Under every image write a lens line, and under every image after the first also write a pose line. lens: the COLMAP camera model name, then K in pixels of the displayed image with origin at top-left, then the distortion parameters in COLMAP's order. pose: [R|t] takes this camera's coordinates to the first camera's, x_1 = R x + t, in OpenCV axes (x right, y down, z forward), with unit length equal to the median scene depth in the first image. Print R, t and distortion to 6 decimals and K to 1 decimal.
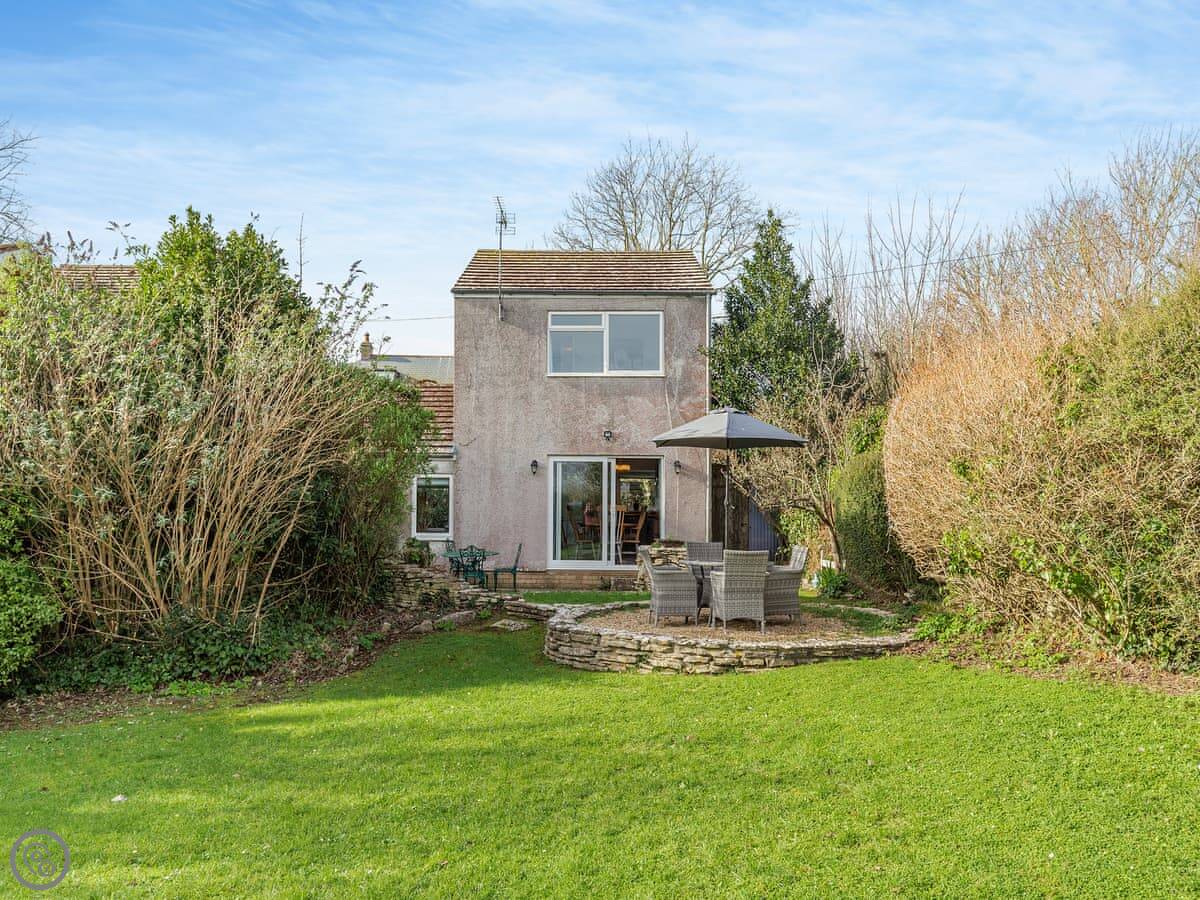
lens RADIAL K [[900.8, 0, 601.8], [0, 900.8, 484.0], [0, 0, 1]] dist [-0.000644, -0.000905]
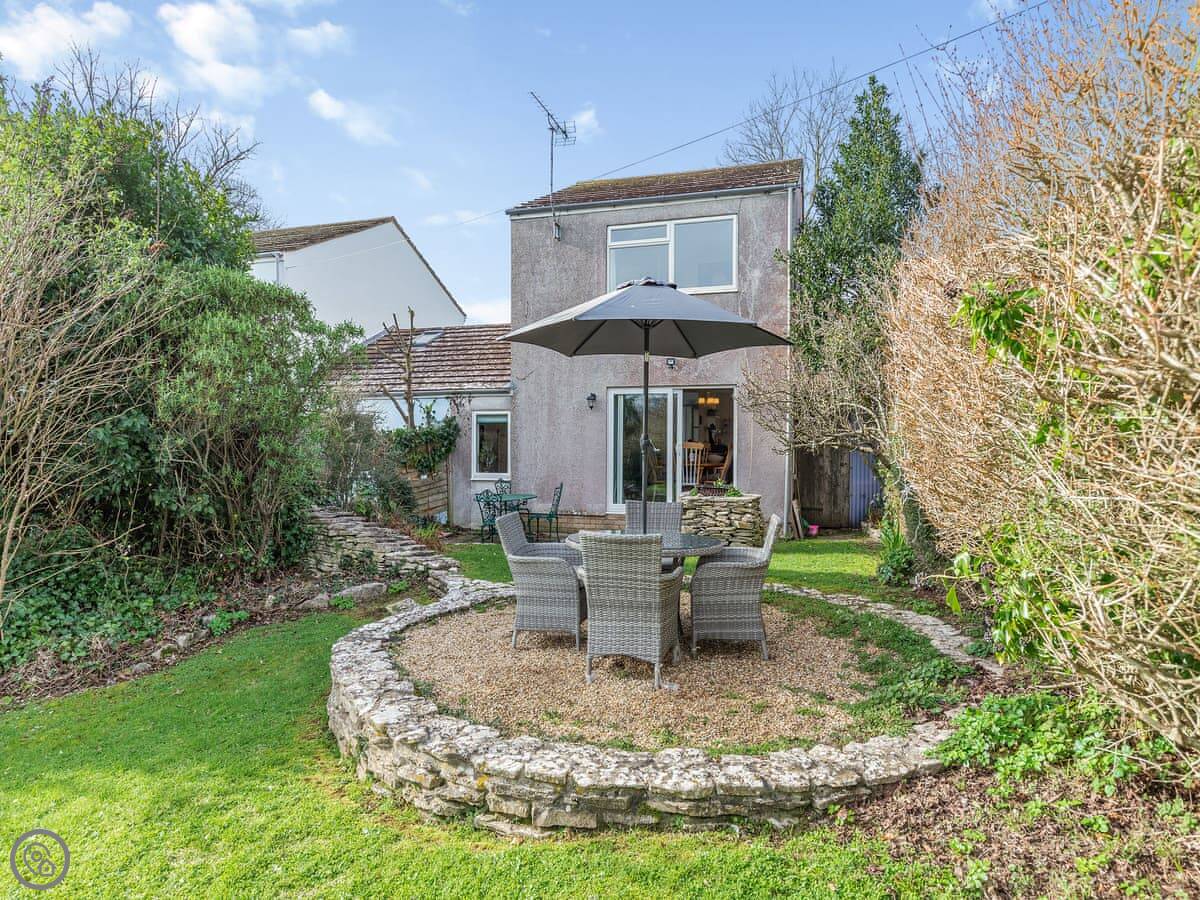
lens RADIAL K [[739.8, 0, 599.6], [0, 739.8, 459.4], [0, 0, 1]] dist [0.004832, 0.000630]
pose [[0.964513, 0.001857, -0.264030, 0.194369], [0.010918, 0.998839, 0.046912, 0.007510], [0.263810, -0.048130, 0.963373, 0.426468]]
